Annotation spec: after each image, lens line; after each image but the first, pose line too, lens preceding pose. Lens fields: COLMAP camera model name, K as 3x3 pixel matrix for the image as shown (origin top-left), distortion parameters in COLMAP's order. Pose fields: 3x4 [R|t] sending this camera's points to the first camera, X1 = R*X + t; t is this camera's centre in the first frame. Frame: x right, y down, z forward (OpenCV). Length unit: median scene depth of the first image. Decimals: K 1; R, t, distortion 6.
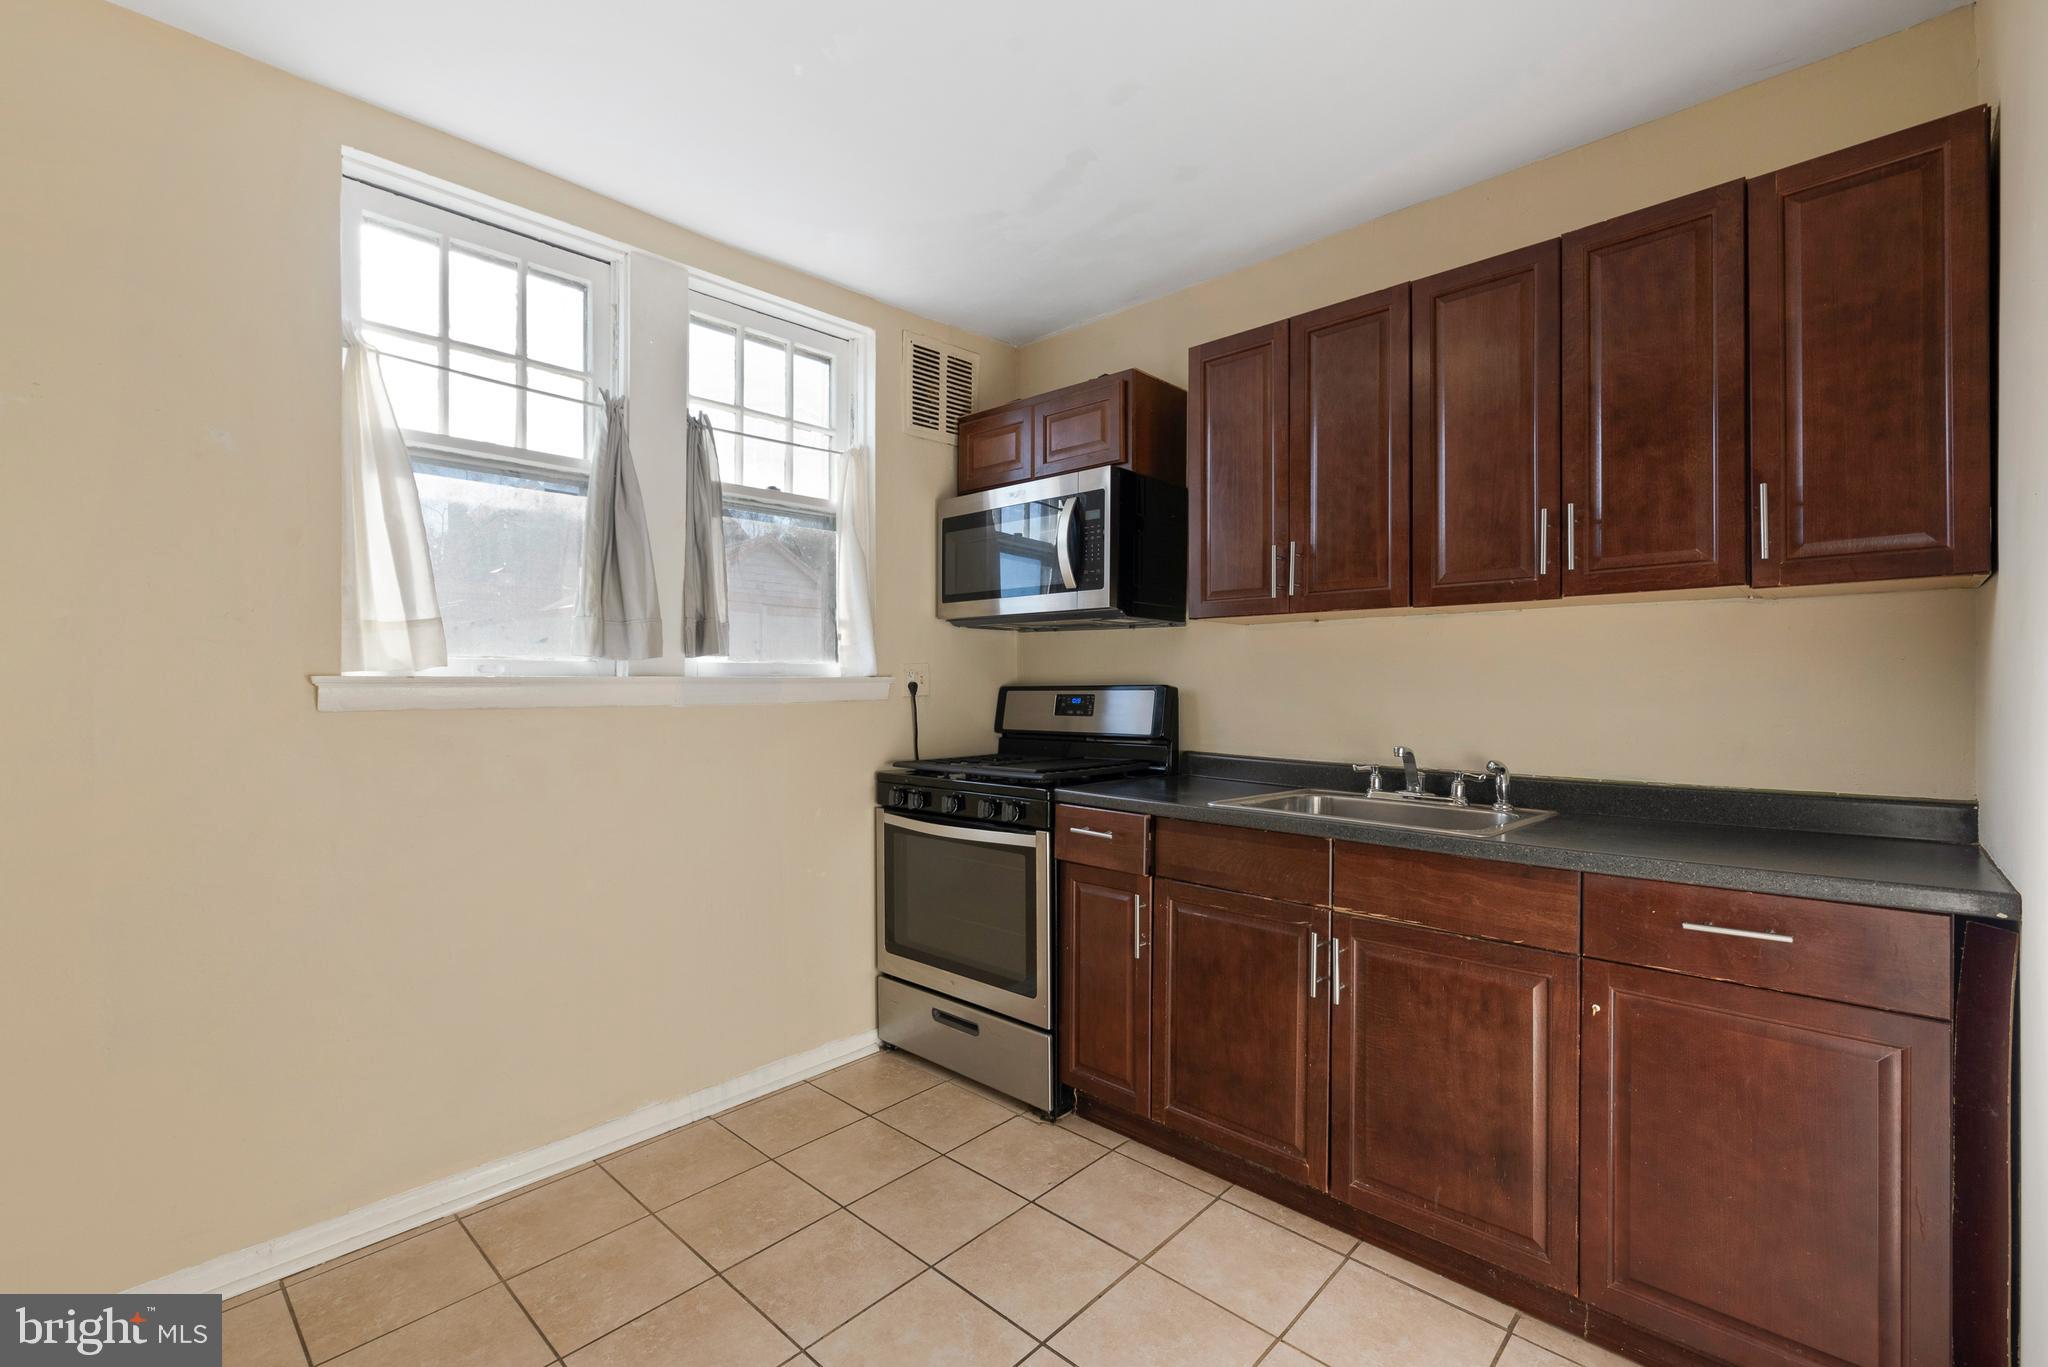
lens RADIAL K [[880.8, 0, 1027.5], [0, 880.8, 689.2], [0, 0, 1]] dist [0.001600, -0.001536]
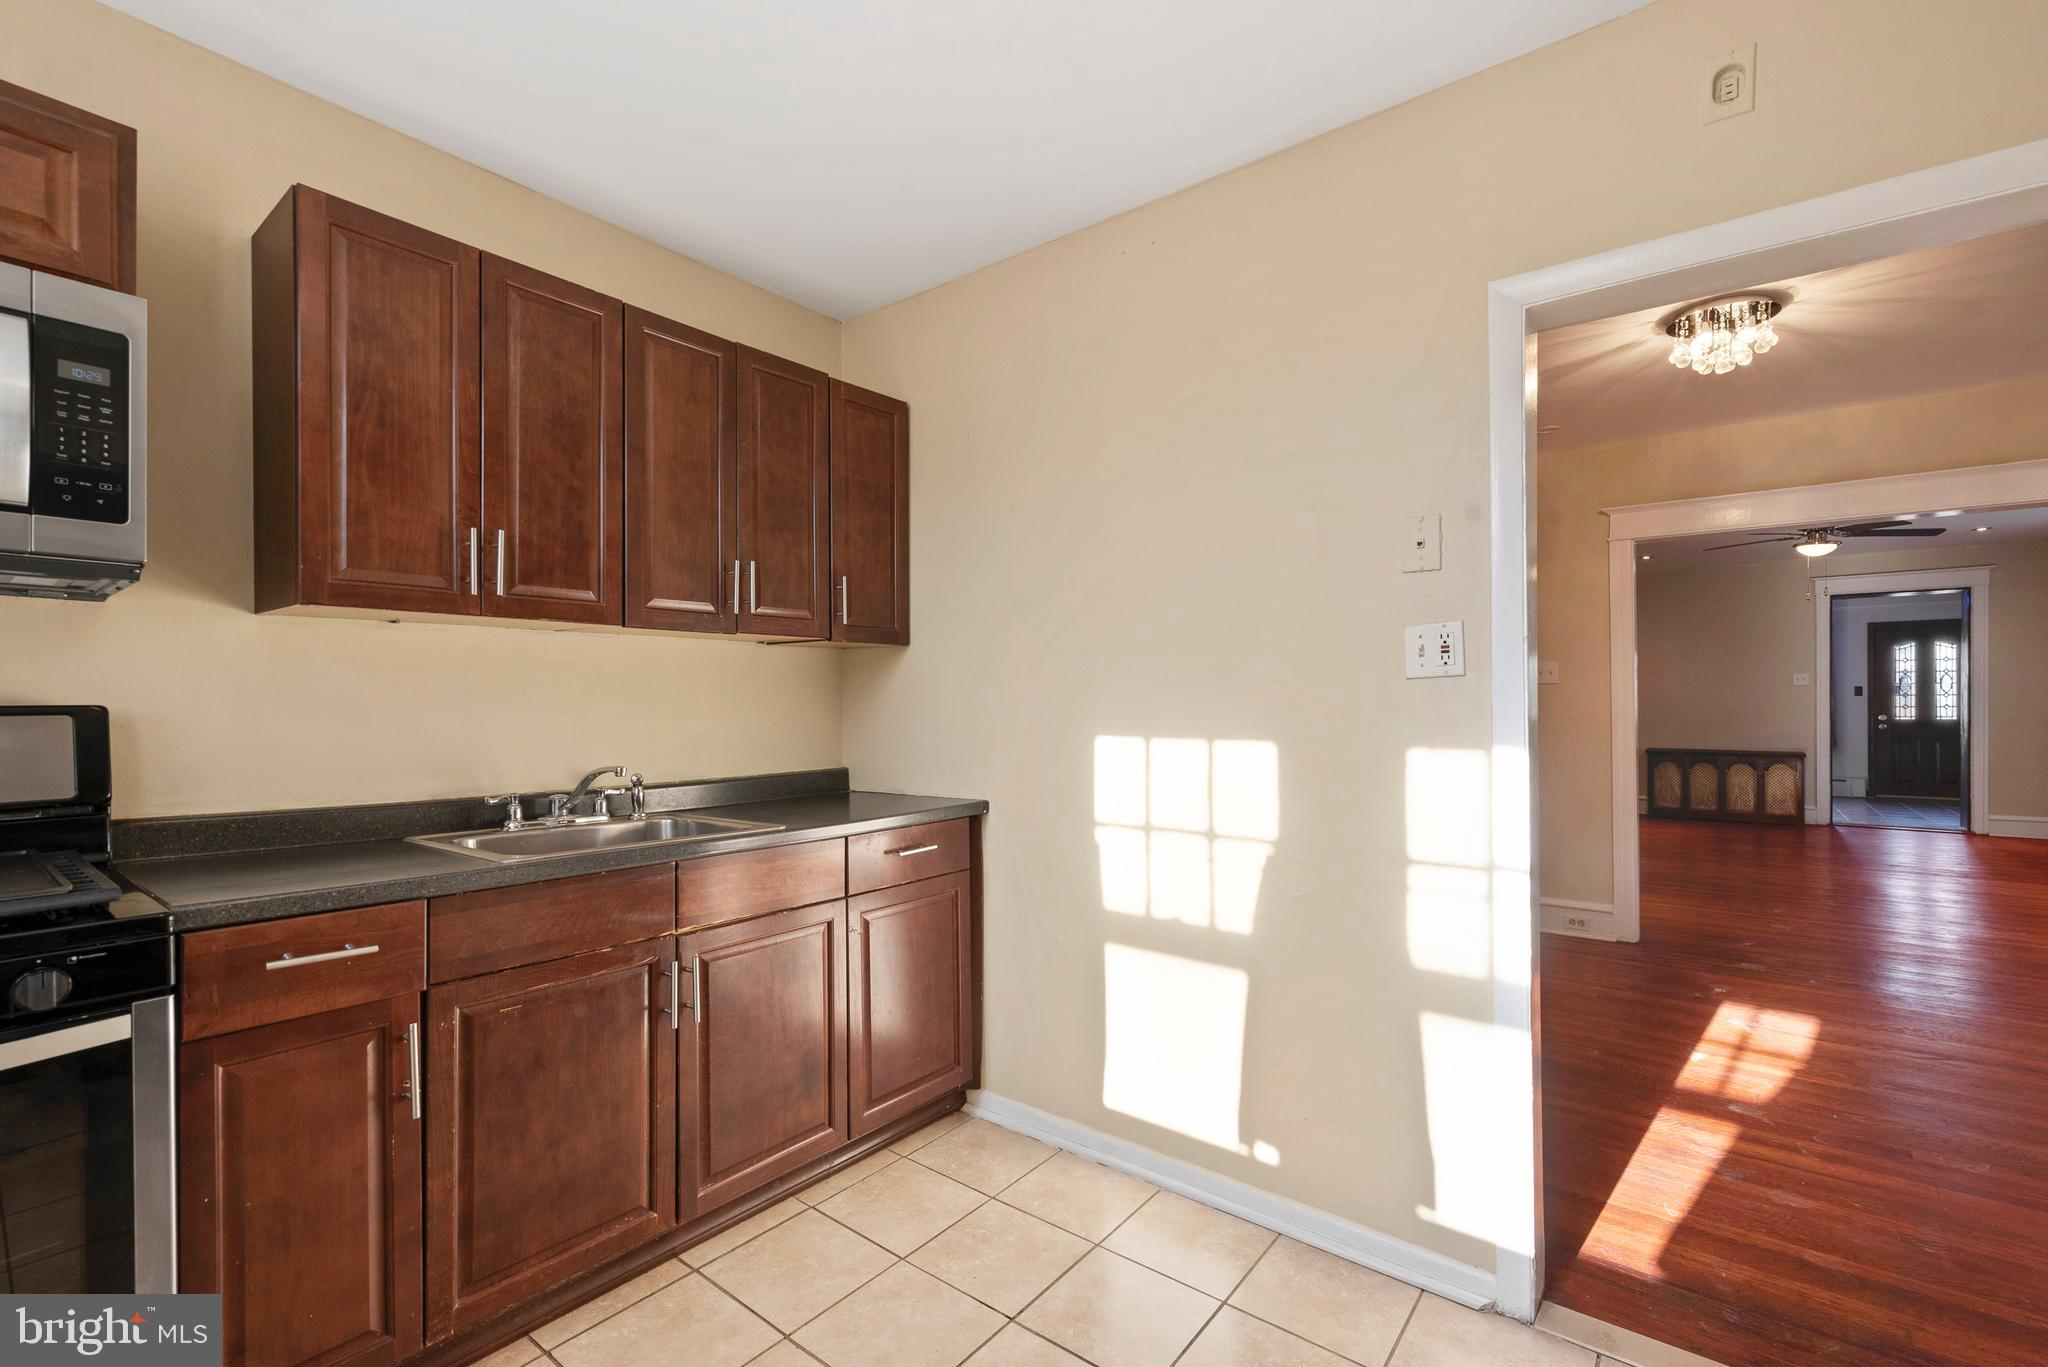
lens RADIAL K [[880.8, 0, 1029.8], [0, 880.8, 695.1], [0, 0, 1]] dist [0.001600, -0.001536]
pose [[-0.084914, 0.003990, 0.996380, -0.584755], [0.001733, 0.999991, -0.003856, -0.009777], [-0.996387, 0.001400, -0.084921, 0.604621]]
